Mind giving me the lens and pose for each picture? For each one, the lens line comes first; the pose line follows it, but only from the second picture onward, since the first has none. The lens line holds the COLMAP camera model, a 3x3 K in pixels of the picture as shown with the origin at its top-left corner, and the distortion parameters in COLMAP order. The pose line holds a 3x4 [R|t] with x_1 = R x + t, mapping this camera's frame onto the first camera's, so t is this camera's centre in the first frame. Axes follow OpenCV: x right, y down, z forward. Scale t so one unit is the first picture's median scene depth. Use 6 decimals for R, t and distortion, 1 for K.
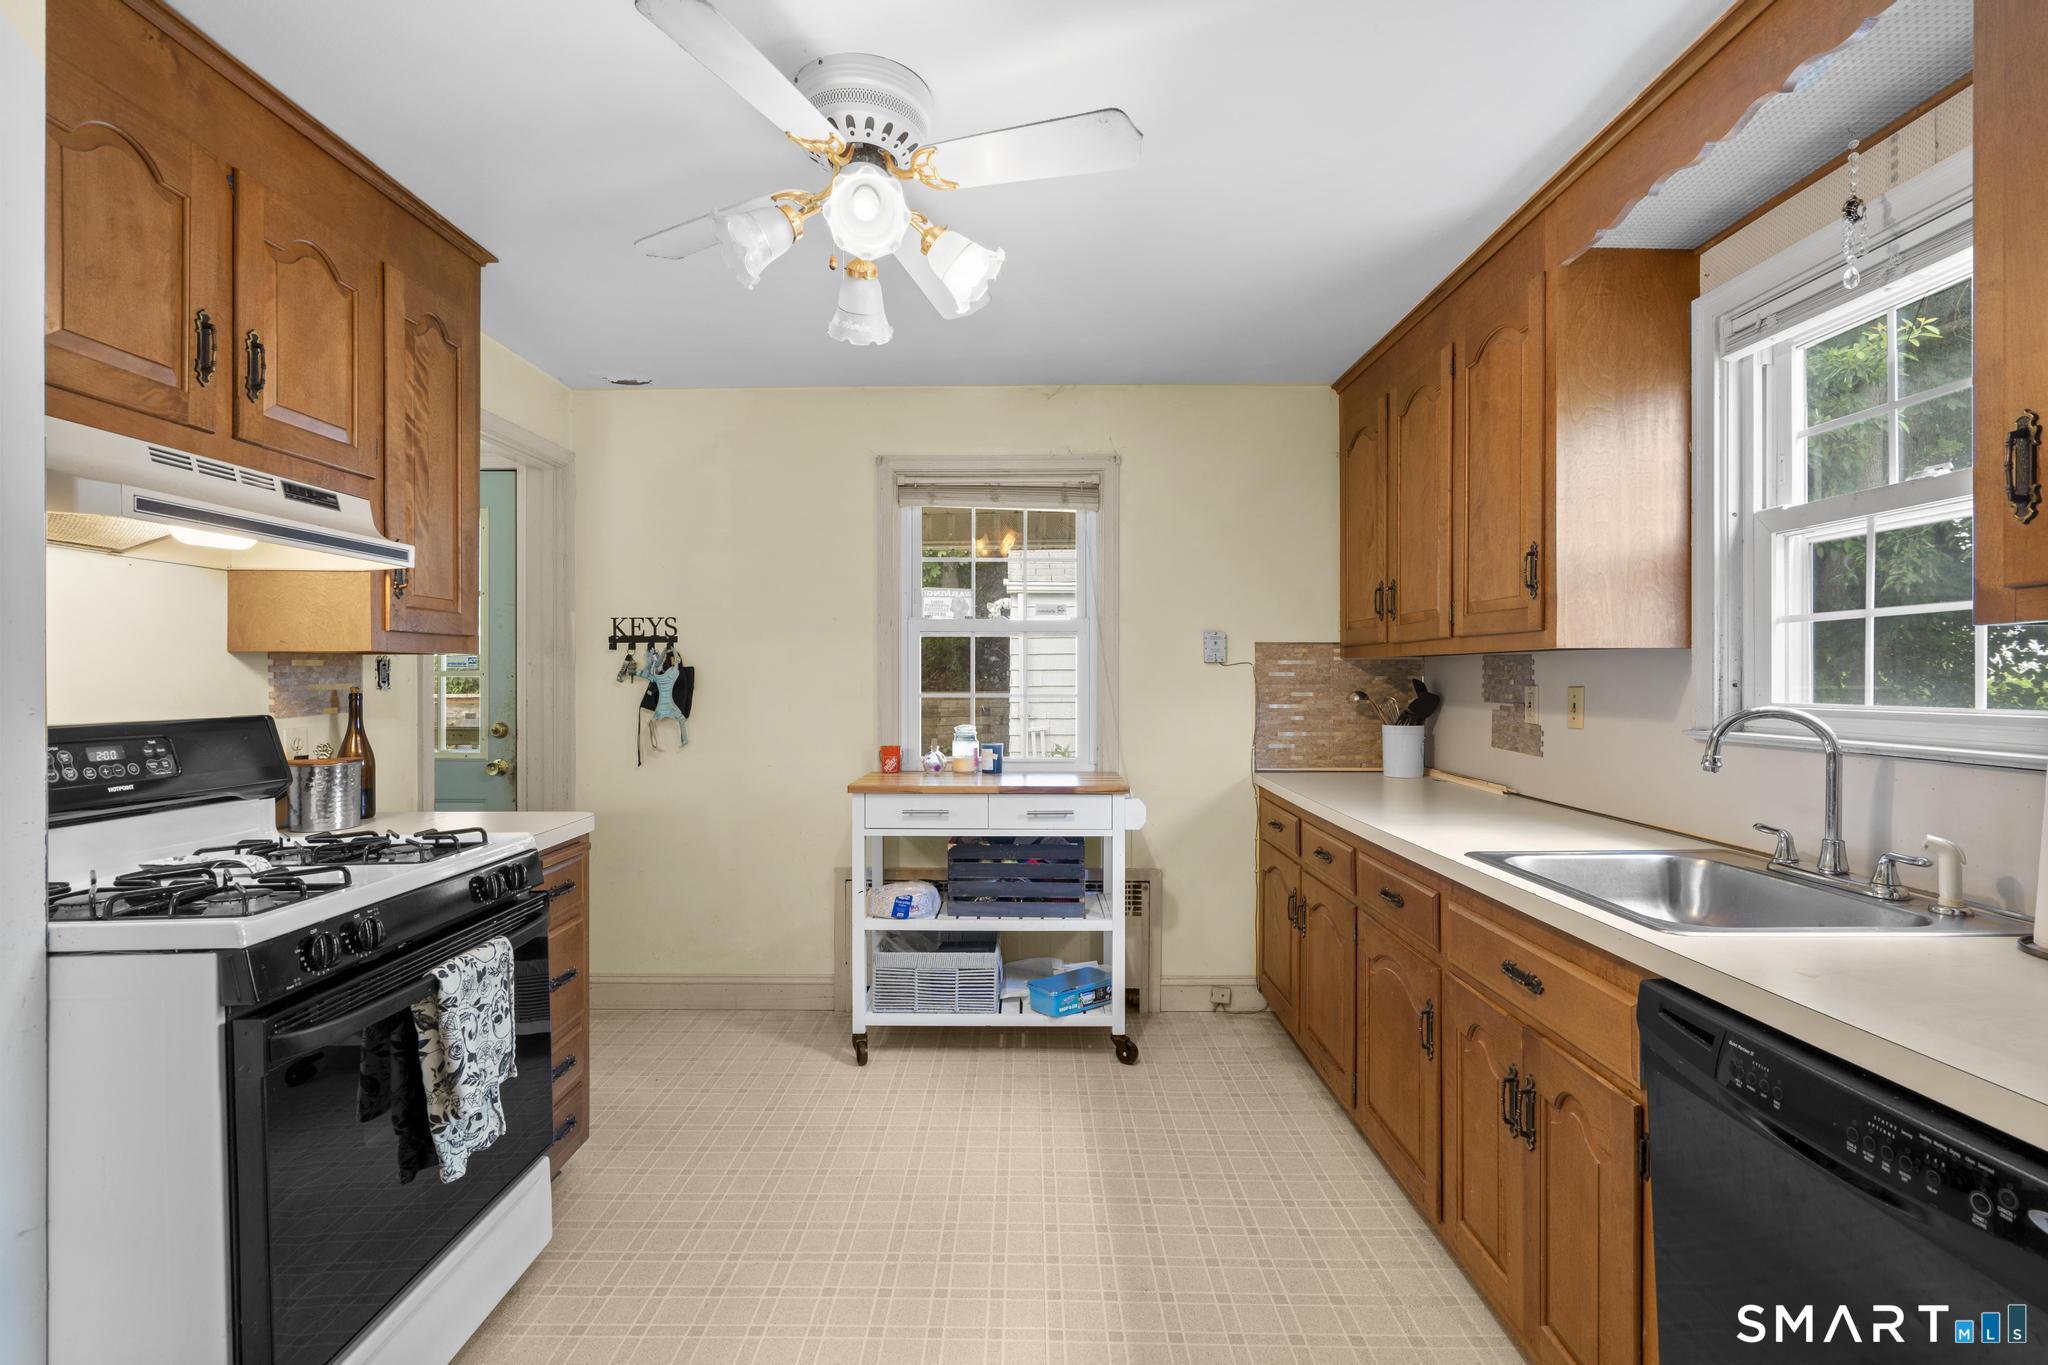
lens RADIAL K [[931.8, 0, 1017.9], [0, 931.8, 676.8], [0, 0, 1]] dist [-0.013098, 0.011131]
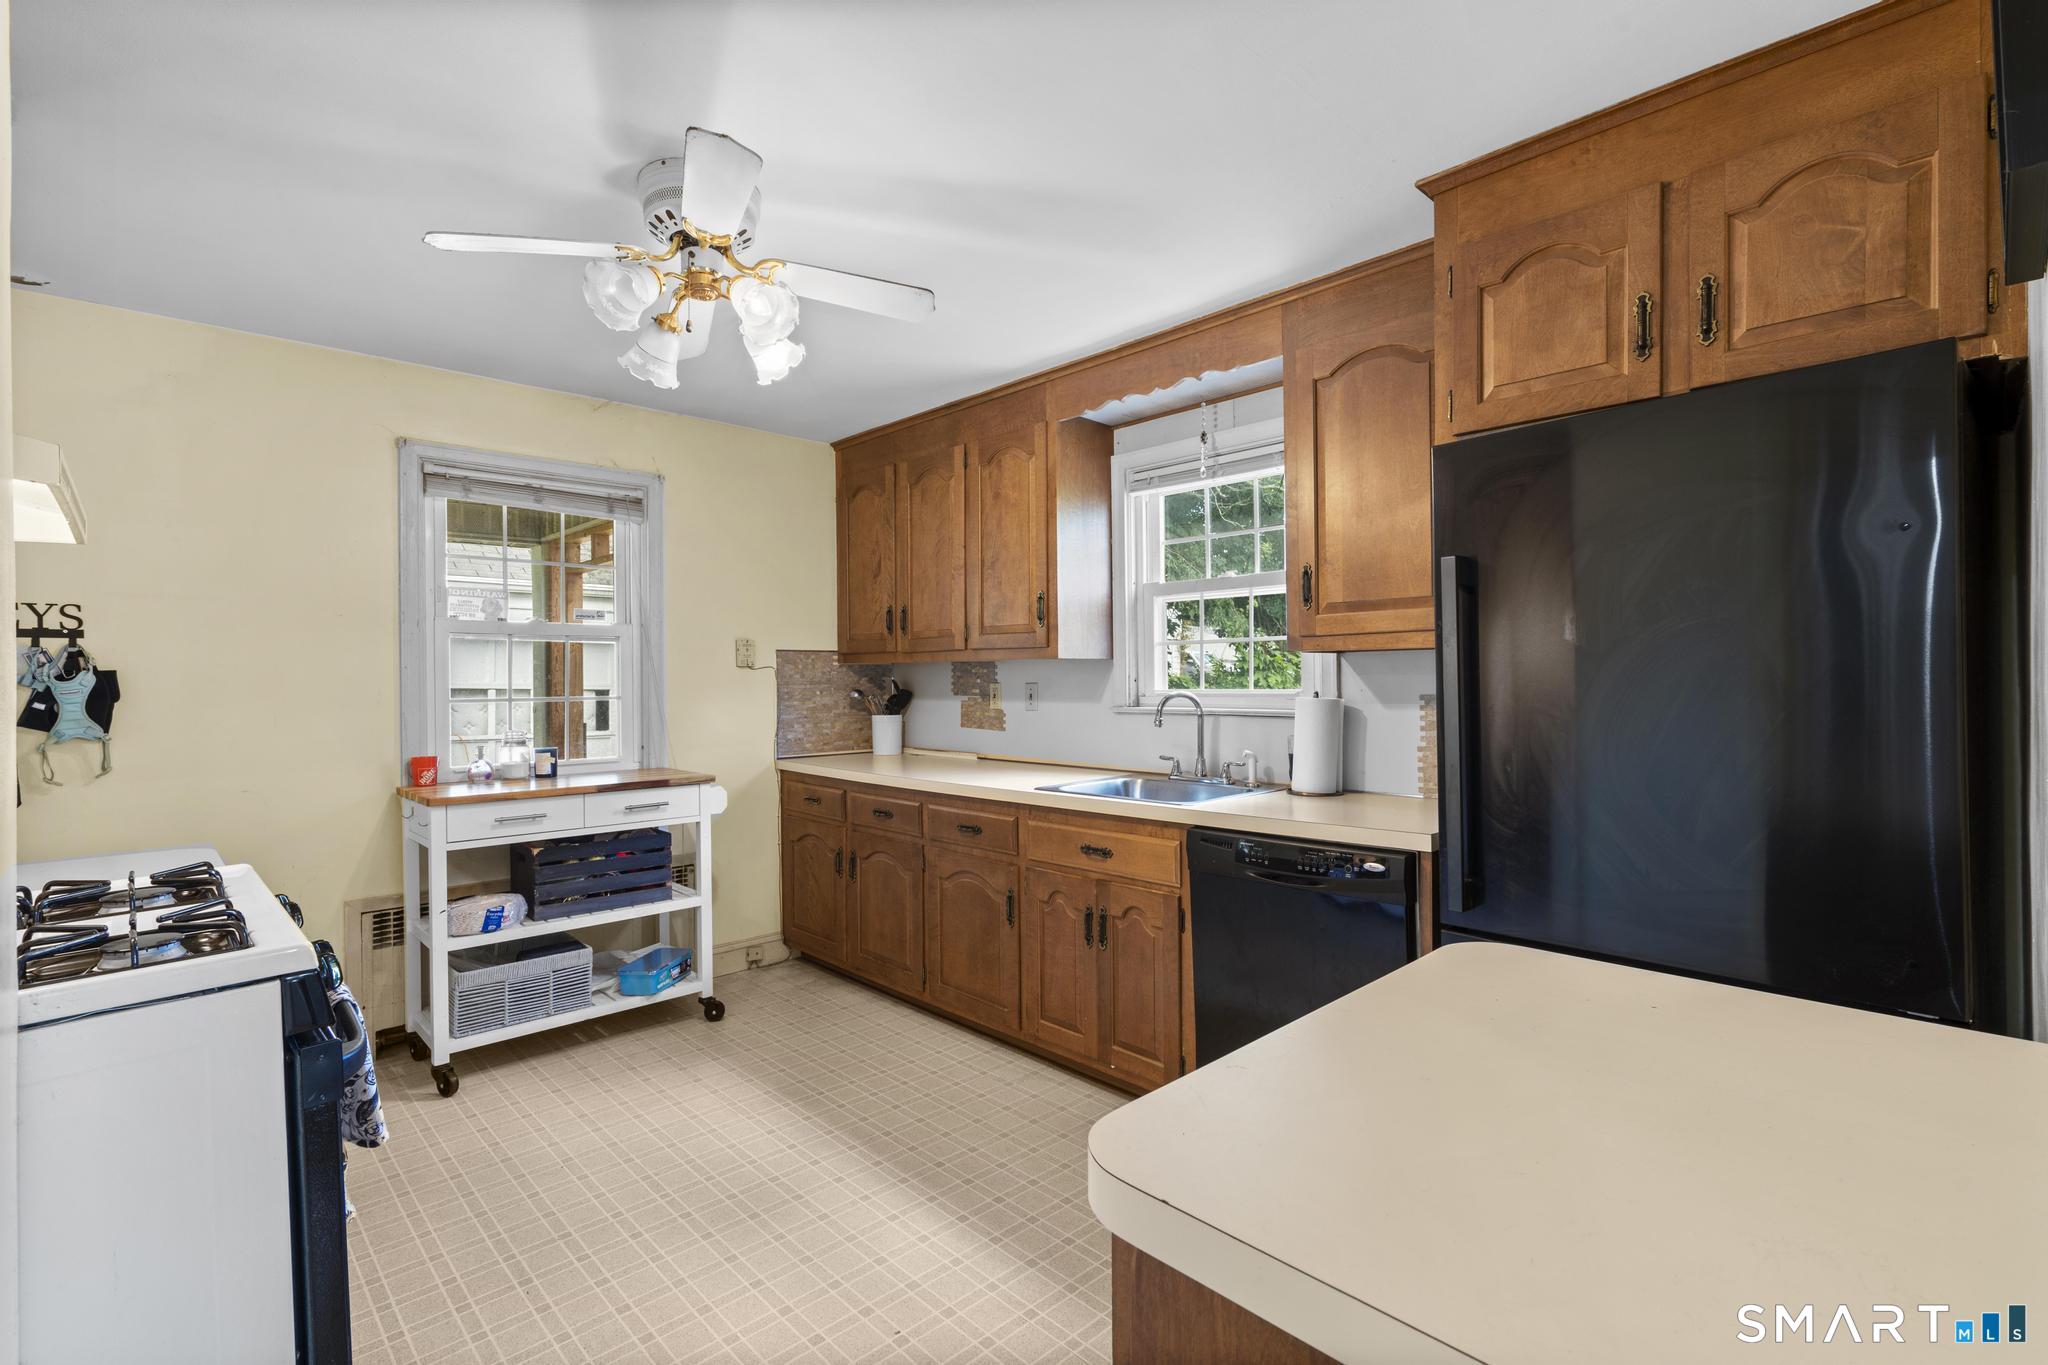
lens RADIAL K [[931.8, 0, 1017.9], [0, 931.8, 676.8], [0, 0, 1]] dist [-0.013098, 0.011131]
pose [[0.716804, -0.004813, 0.697258, -0.404622], [0.008164, 0.999966, -0.001491, 0.001754], [-0.697227, 0.006761, 0.716819, -0.071117]]
